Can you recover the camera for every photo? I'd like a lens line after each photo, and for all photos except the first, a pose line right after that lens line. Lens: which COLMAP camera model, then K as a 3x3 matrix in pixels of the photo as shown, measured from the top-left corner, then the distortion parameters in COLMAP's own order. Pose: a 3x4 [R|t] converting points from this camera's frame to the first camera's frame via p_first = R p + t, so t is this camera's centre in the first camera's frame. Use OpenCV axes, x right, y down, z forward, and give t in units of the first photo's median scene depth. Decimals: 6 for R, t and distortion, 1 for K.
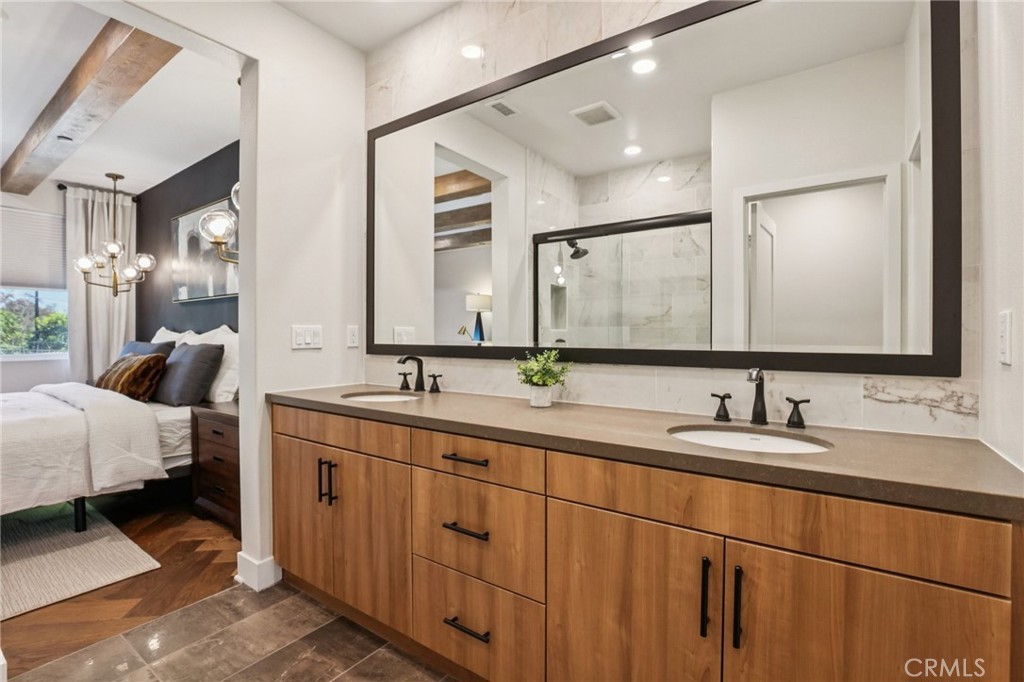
lens RADIAL K [[469.4, 0, 523.0], [0, 469.4, 333.0], [0, 0, 1]] dist [-0.028620, 0.000930]
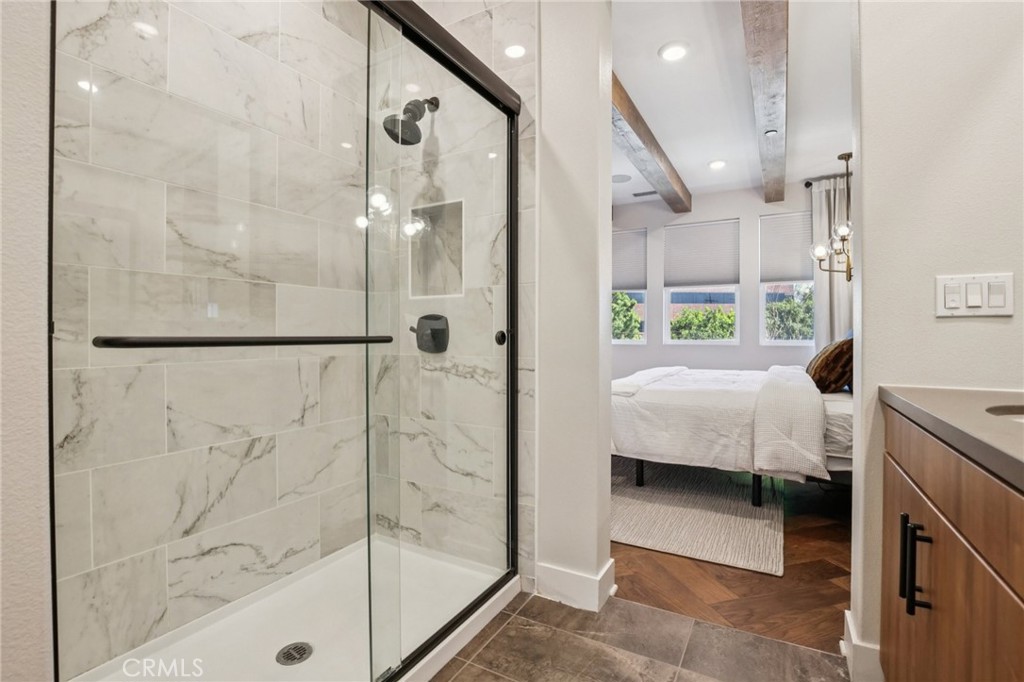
lens RADIAL K [[469.4, 0, 508.7], [0, 469.4, 335.6], [0, 0, 1]] dist [-0.028620, 0.000930]
pose [[0.076920, 0.004252, -0.997028, 0.026780], [0.000791, 0.999990, 0.004326, 0.047719], [0.997037, -0.001121, 0.076916, 0.369446]]
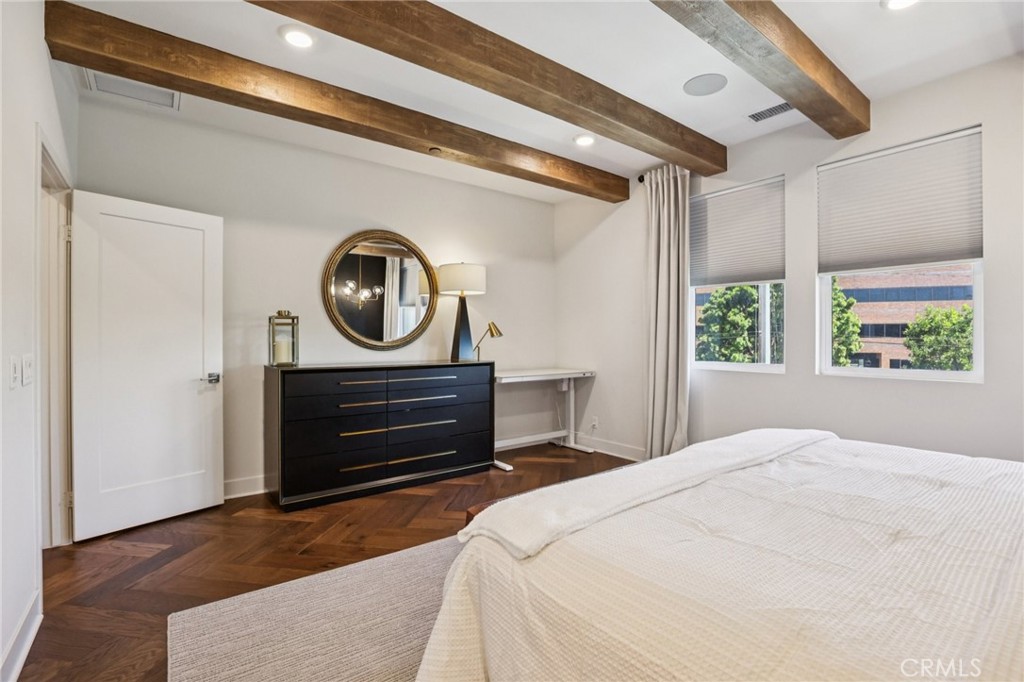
lens RADIAL K [[469.4, 0, 507.9], [0, 469.4, 337.1], [0, 0, 1]] dist [-0.028620, 0.000930]
pose [[-0.309488, -0.004113, -0.950895, -0.683664], [0.001147, 0.999988, -0.004699, 0.004262], [0.950903, -0.002545, -0.309479, 0.863083]]
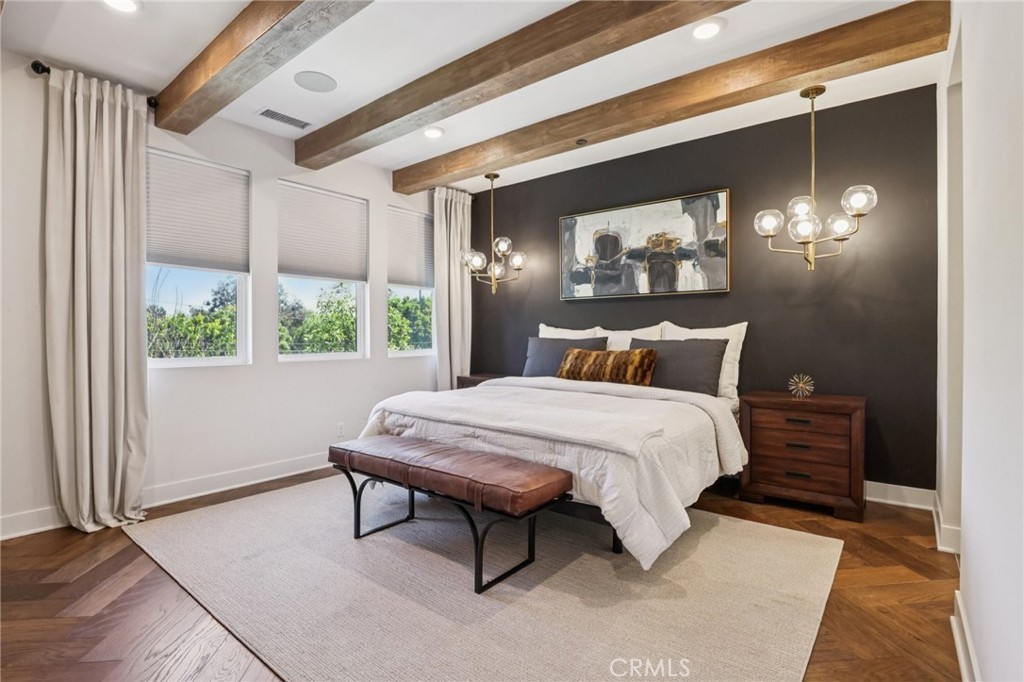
lens RADIAL K [[497.1, 0, 508.9], [0, 497.1, 336.3], [0, 0, 1]] dist [-0.033064, -0.000780]
pose [[0.997741, -0.000994, -0.067176, -1.309977], [0.001320, 0.999988, 0.004806, 0.016287], [0.067170, -0.004884, 0.997730, -0.172926]]
